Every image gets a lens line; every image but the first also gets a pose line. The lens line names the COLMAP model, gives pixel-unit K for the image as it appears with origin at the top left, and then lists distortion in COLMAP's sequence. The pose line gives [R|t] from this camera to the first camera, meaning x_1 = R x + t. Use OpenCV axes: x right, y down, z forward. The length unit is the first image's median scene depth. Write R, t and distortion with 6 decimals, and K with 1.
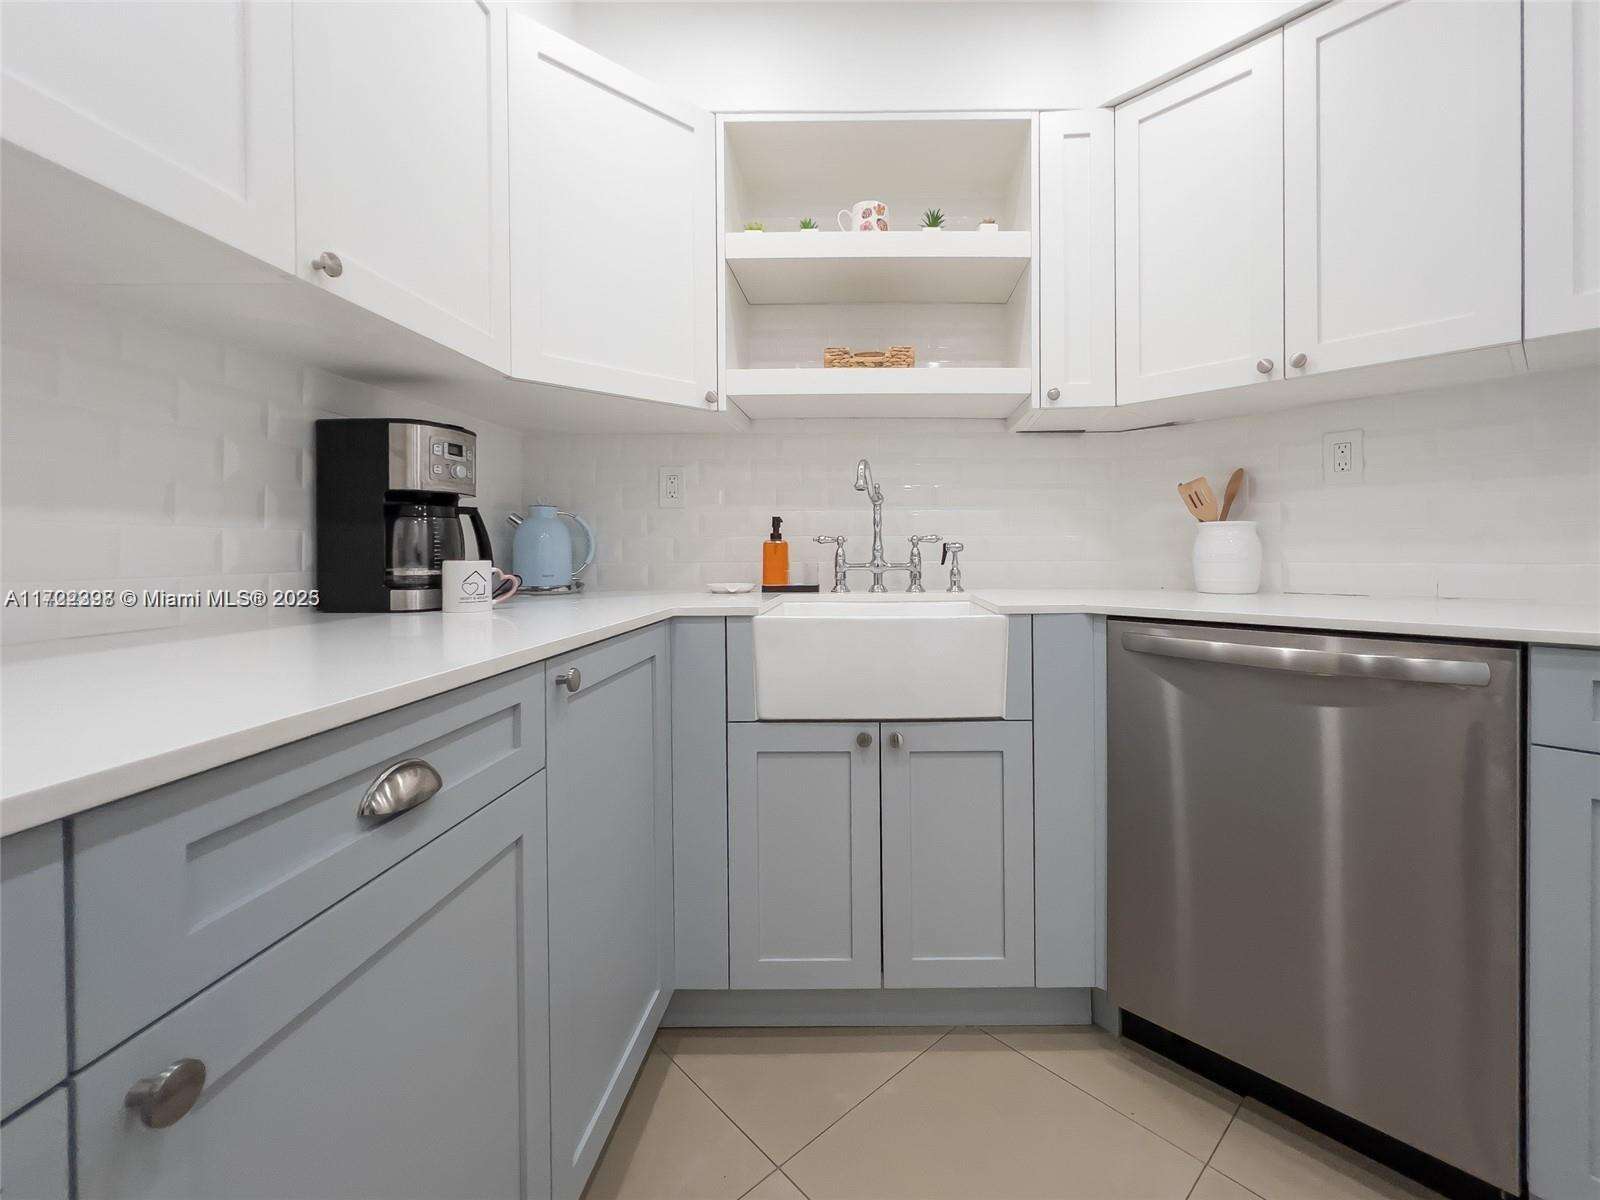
lens RADIAL K [[684.7, 0, 880.9], [0, 684.7, 555.6], [0, 0, 1]] dist [-0.000931, 0.000074]
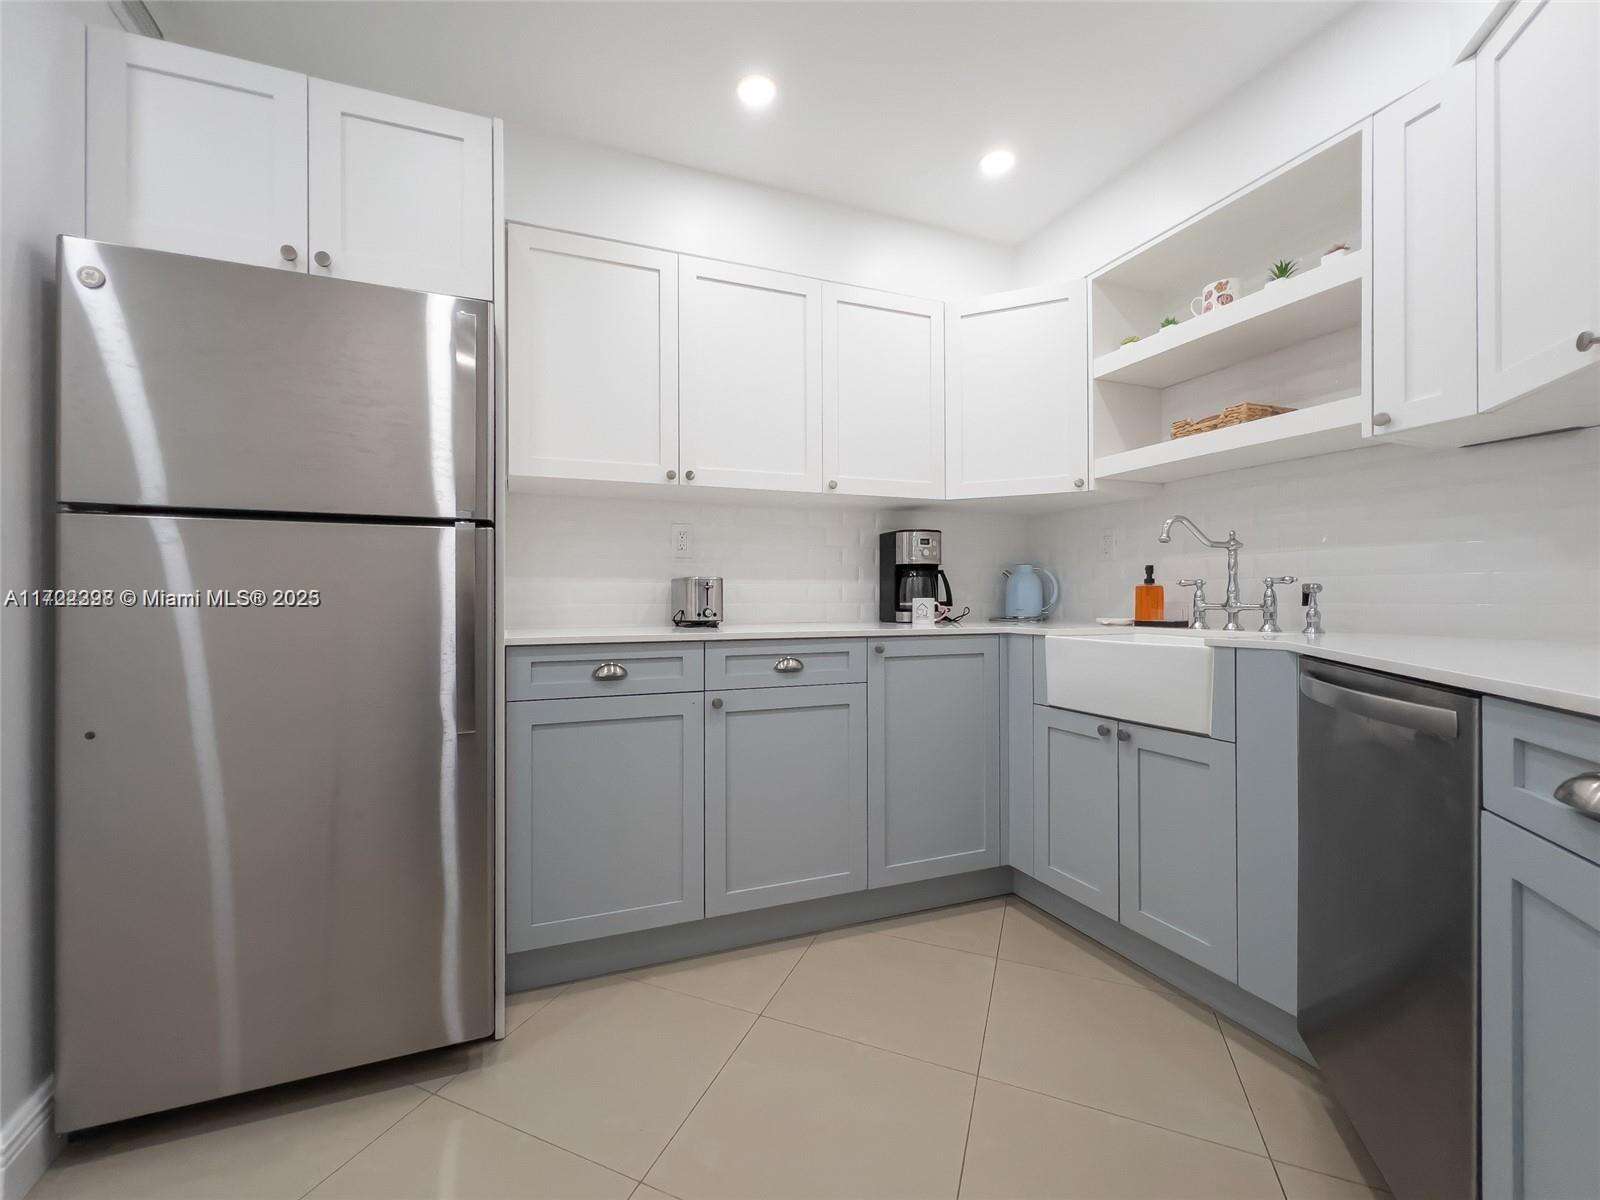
lens RADIAL K [[660.0, 0, 761.8], [0, 660.0, 596.7], [0, 0, 1]] dist [-0.000755, -0.000021]
pose [[0.352966, 0.000089, -0.935636, 0.890613], [-0.006709, 0.999975, -0.002436, 0.009482], [0.935612, 0.007137, 0.352957, -0.093643]]
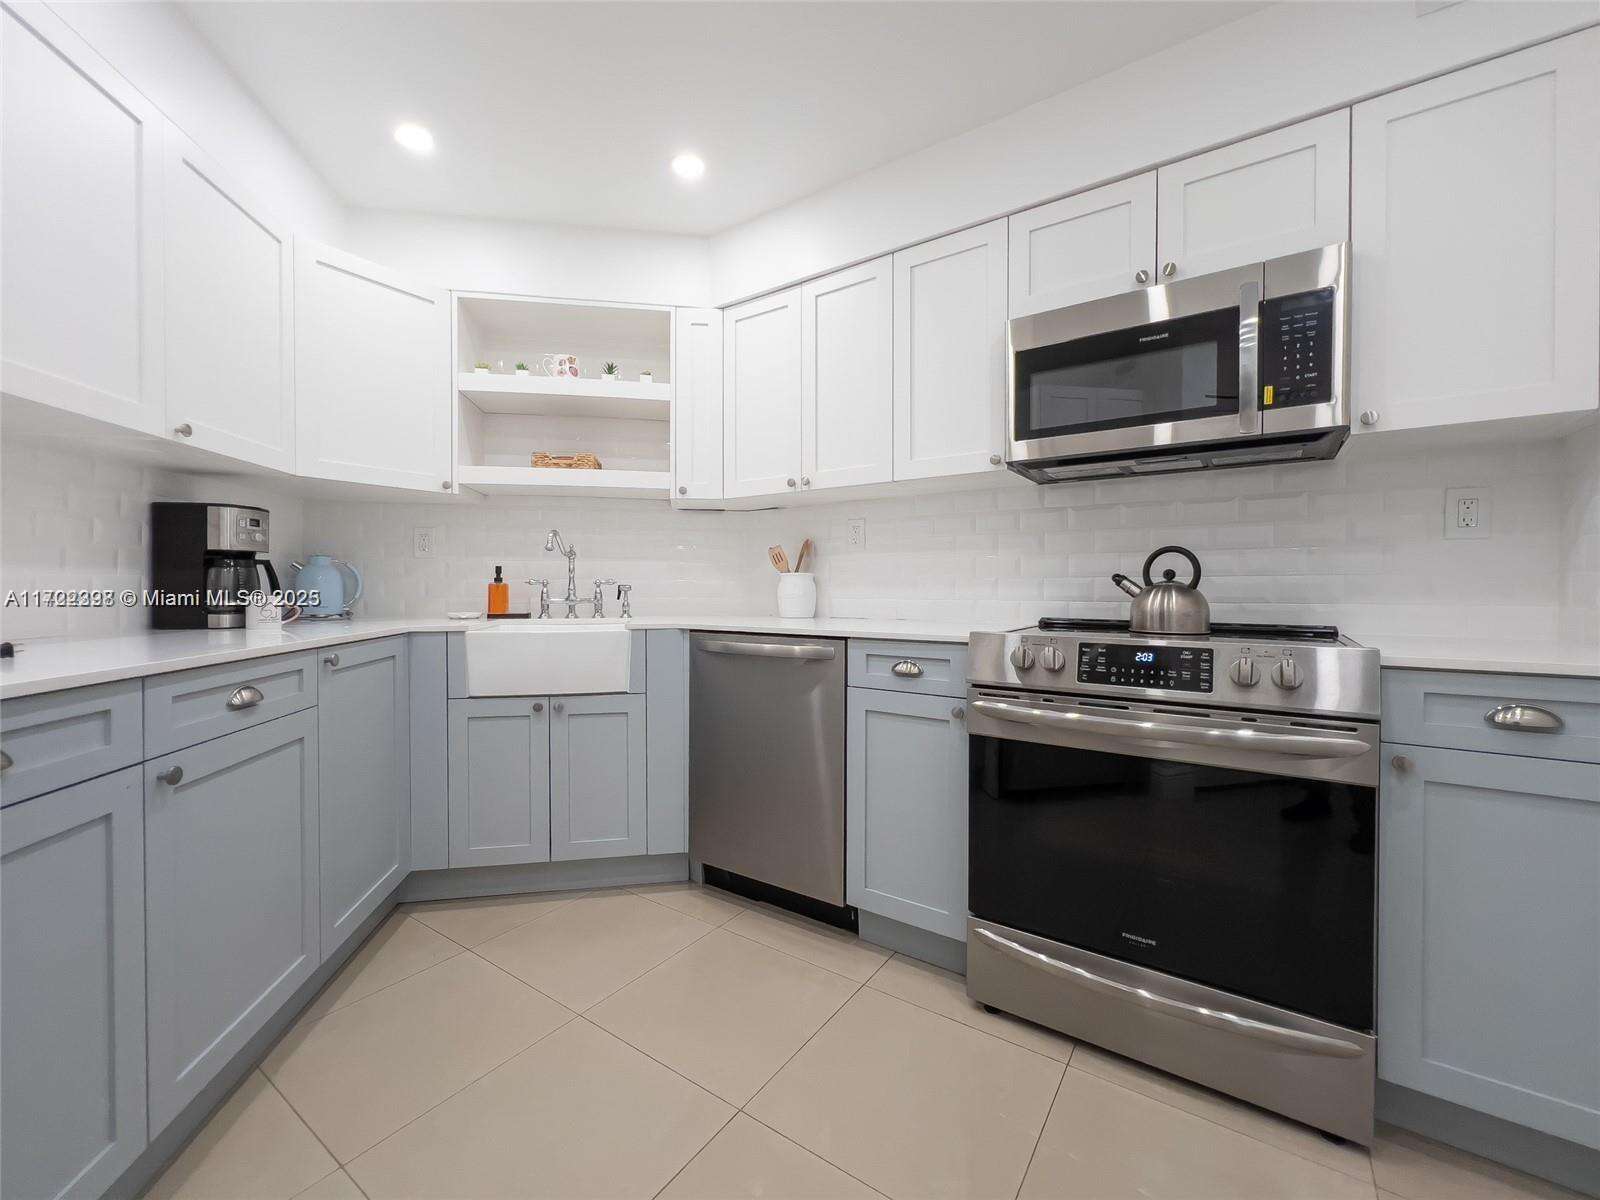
lens RADIAL K [[647.3, 0, 795.1], [0, 647.3, 593.0], [0, 0, 1]] dist [-0.001499, -0.000072]
pose [[0.985485, 0.004125, 0.169715, 0.289523], [-0.004246, 0.999991, 0.000349, -0.003849], [-0.169712, -0.001064, 0.985493, -0.563485]]
